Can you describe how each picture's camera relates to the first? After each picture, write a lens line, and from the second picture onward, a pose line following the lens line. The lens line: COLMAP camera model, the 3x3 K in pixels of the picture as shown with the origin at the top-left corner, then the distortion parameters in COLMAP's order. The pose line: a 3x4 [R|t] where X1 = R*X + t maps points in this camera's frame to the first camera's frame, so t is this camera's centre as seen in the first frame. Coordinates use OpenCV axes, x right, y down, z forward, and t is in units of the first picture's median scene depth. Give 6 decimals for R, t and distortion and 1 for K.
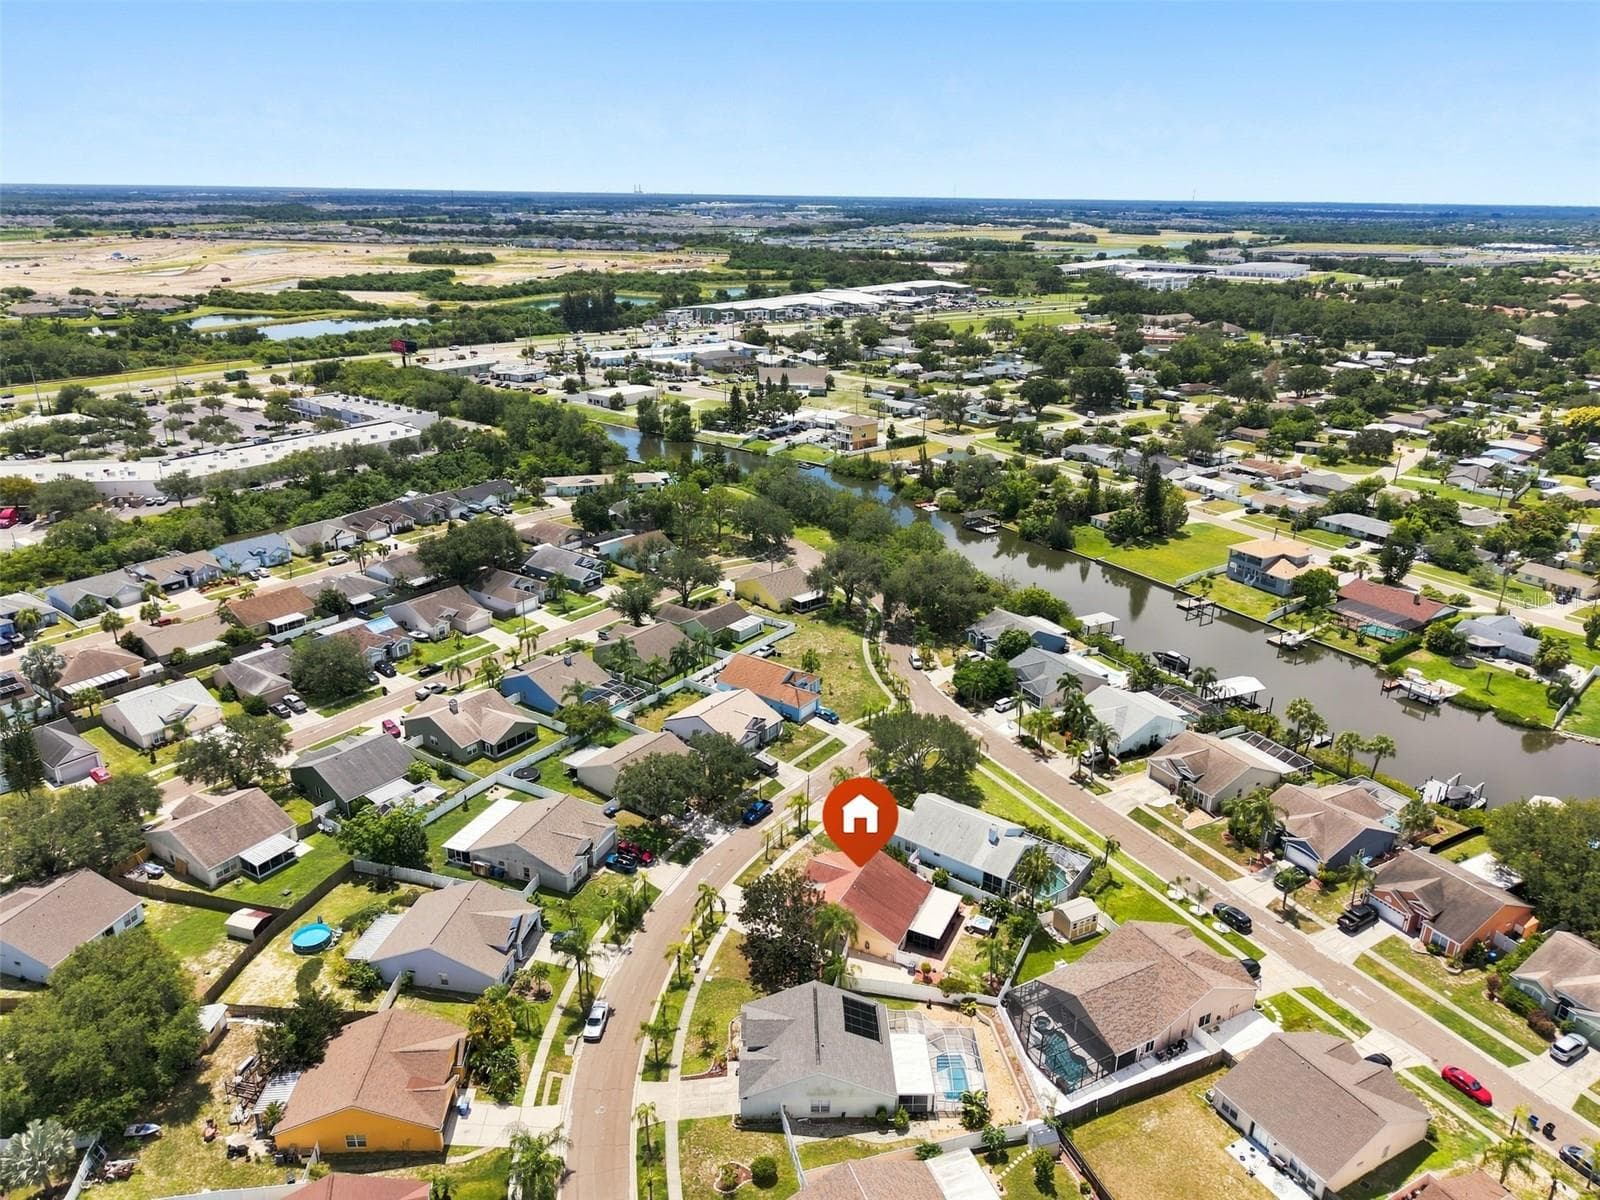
lens RADIAL K [[1069.5, 0, 800.0], [0, 1069.5, 600.0], [0, 0, 1]] dist [0.057980, -0.059875]
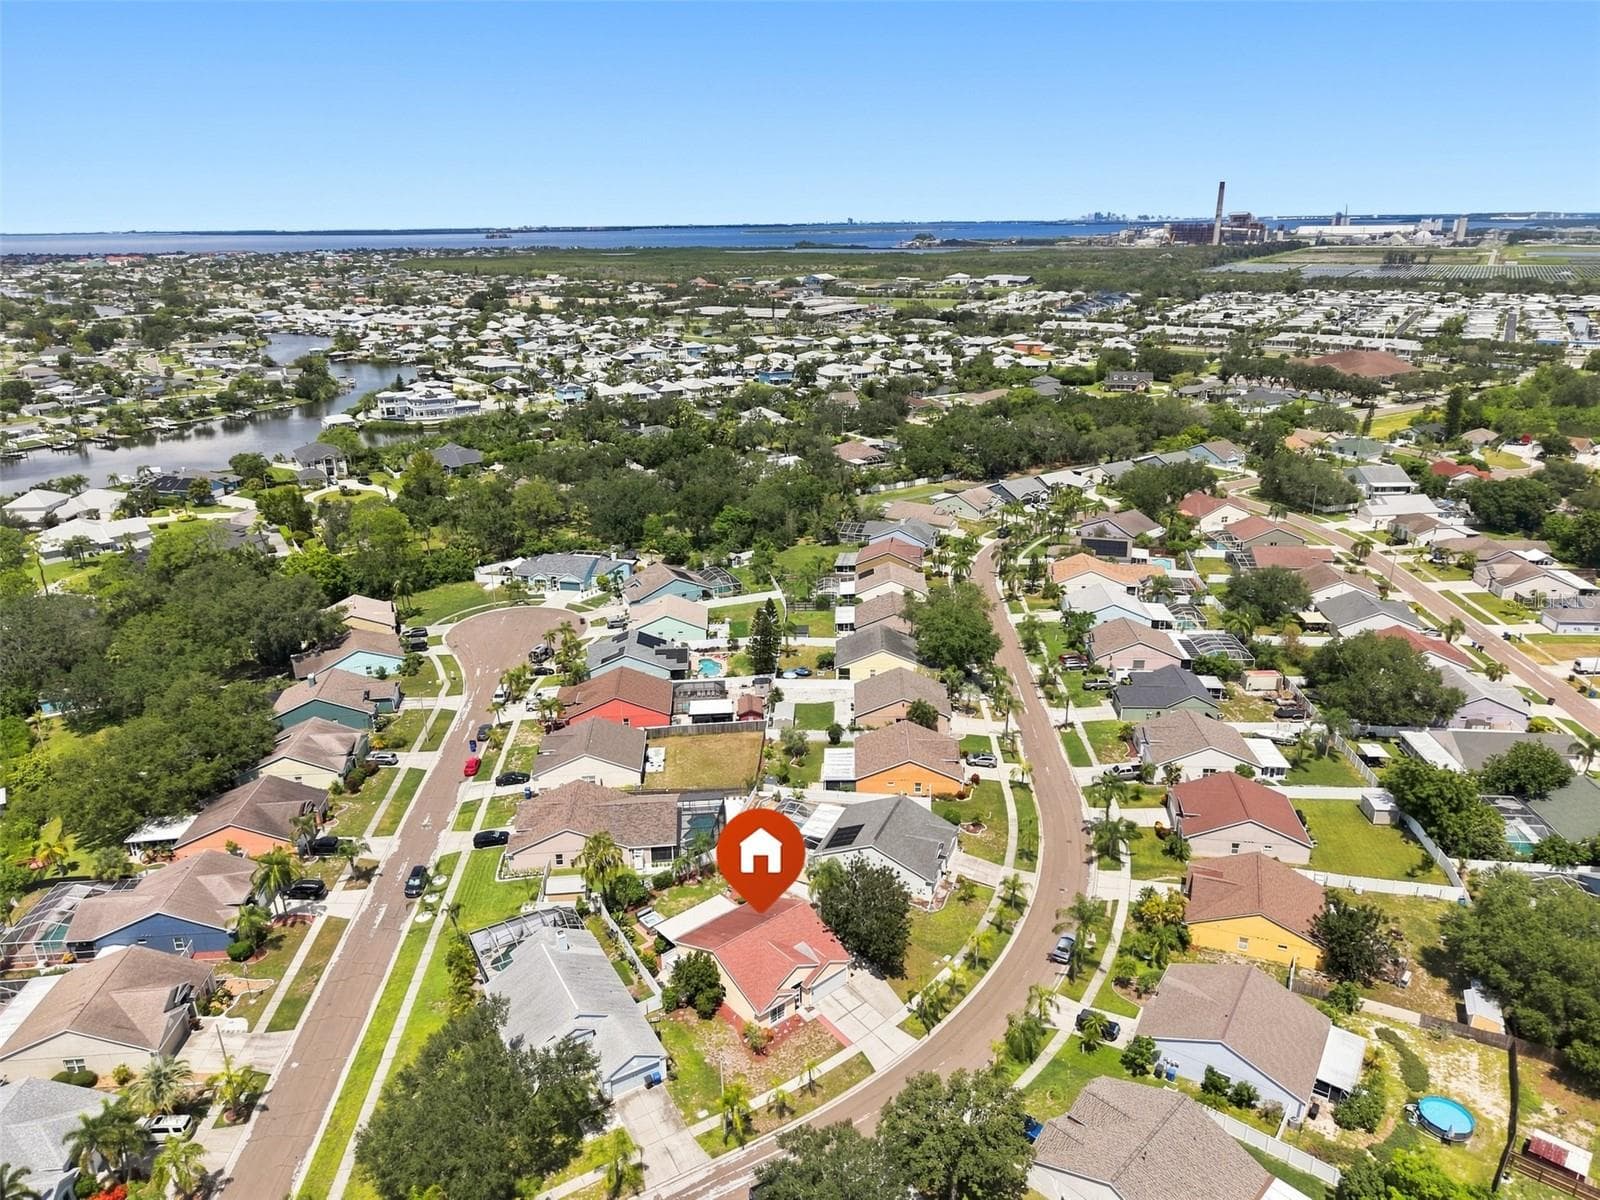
lens RADIAL K [[1053.8, 0, 801.6], [0, 1053.8, 647.0], [0, 0, 1]] dist [0.060870, -0.069459]
pose [[-0.913867, -0.154236, 0.375577, -0.251676], [0.145295, 0.739543, 0.657241, -0.447599], [-0.379125, 0.655201, -0.653434, 1.339375]]
